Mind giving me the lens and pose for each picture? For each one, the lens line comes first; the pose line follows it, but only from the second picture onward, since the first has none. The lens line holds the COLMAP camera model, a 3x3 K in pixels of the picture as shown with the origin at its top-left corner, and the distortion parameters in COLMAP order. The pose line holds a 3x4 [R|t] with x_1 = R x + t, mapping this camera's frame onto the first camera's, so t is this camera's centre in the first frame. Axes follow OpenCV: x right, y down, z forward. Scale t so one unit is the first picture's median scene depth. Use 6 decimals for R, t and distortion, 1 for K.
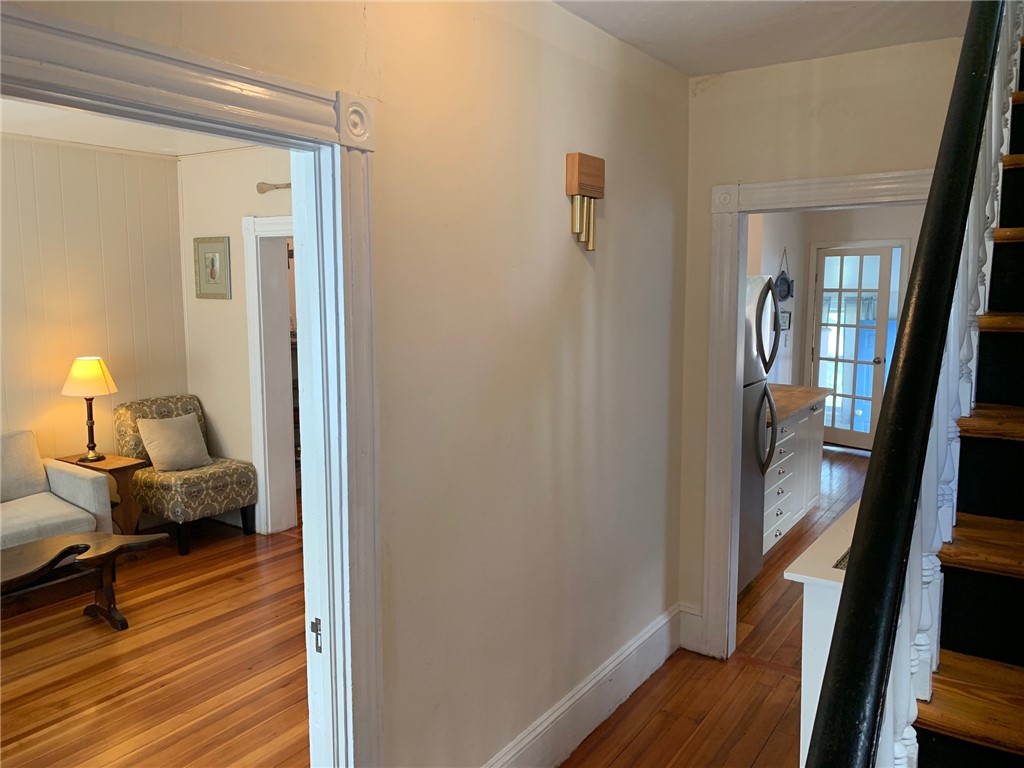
lens RADIAL K [[785.1, 0, 512.0], [0, 785.1, 384.0], [0, 0, 1]] dist [-0.002466, -0.009068]
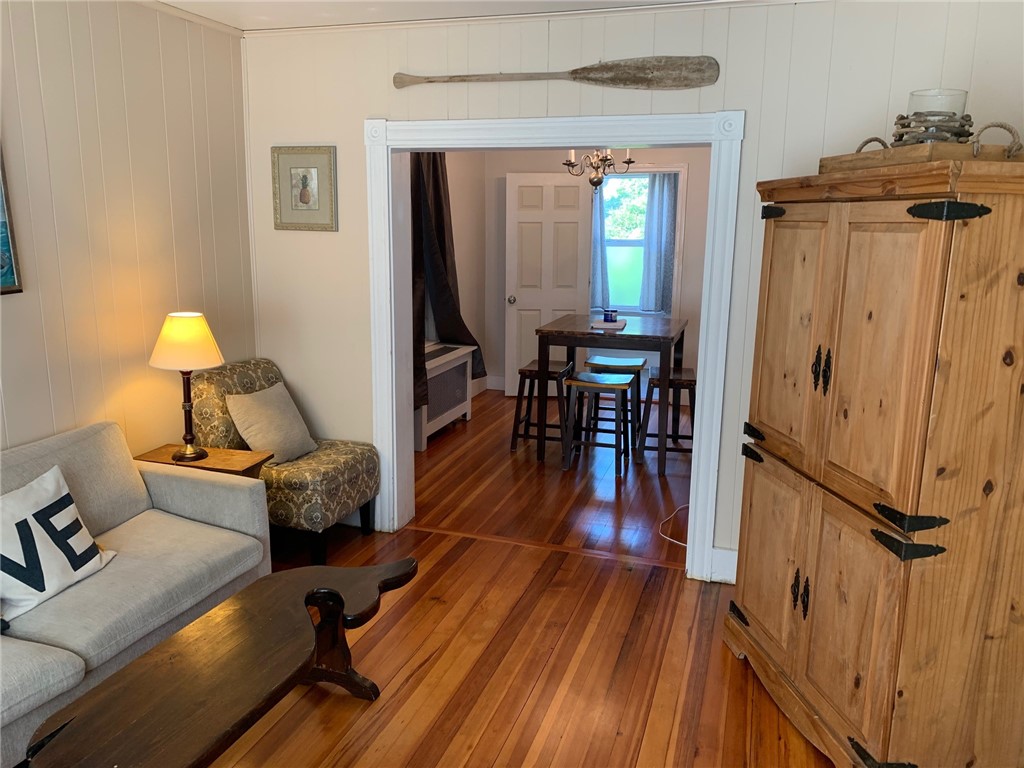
lens RADIAL K [[785.1, 0, 512.0], [0, 785.1, 384.0], [0, 0, 1]] dist [-0.002466, -0.009068]
pose [[0.964449, -0.044514, 0.260492, -0.411392], [0.022706, 0.996025, 0.086135, -0.023415], [-0.263291, -0.077158, 0.961626, 0.224179]]
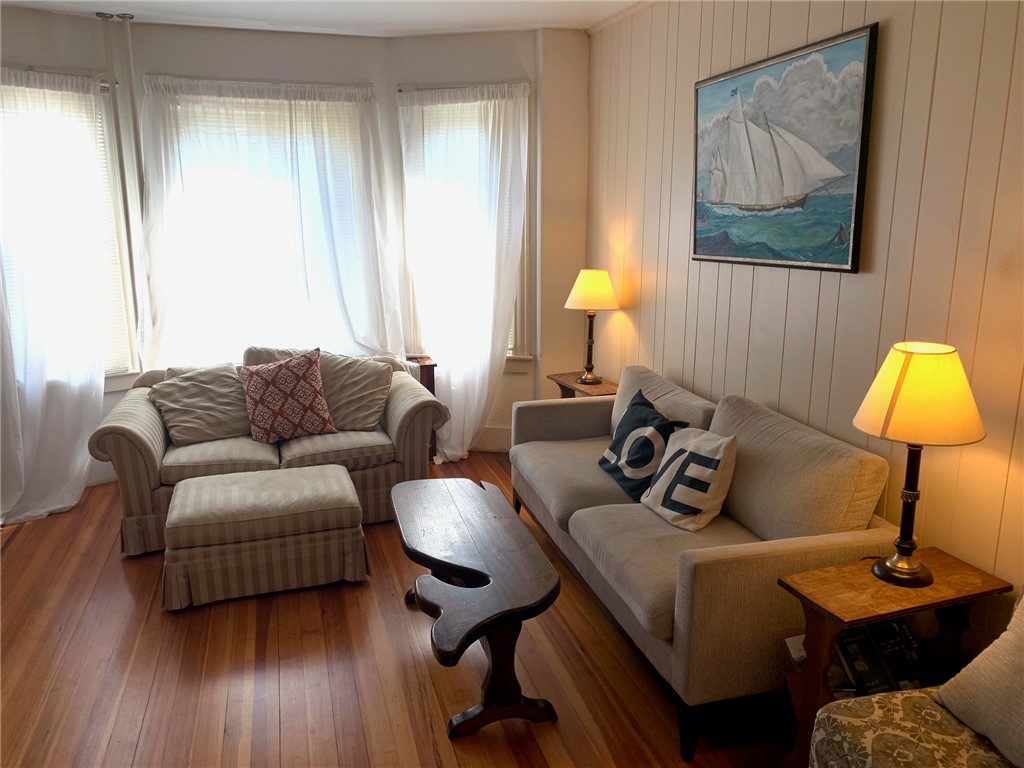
lens RADIAL K [[785.1, 0, 512.0], [0, 785.1, 384.0], [0, 0, 1]] dist [-0.002466, -0.009068]
pose [[-0.648257, 0.177140, -0.740530, -0.079432], [-0.094968, 0.946157, 0.309463, -0.115756], [0.755476, 0.270939, -0.596530, 1.009780]]
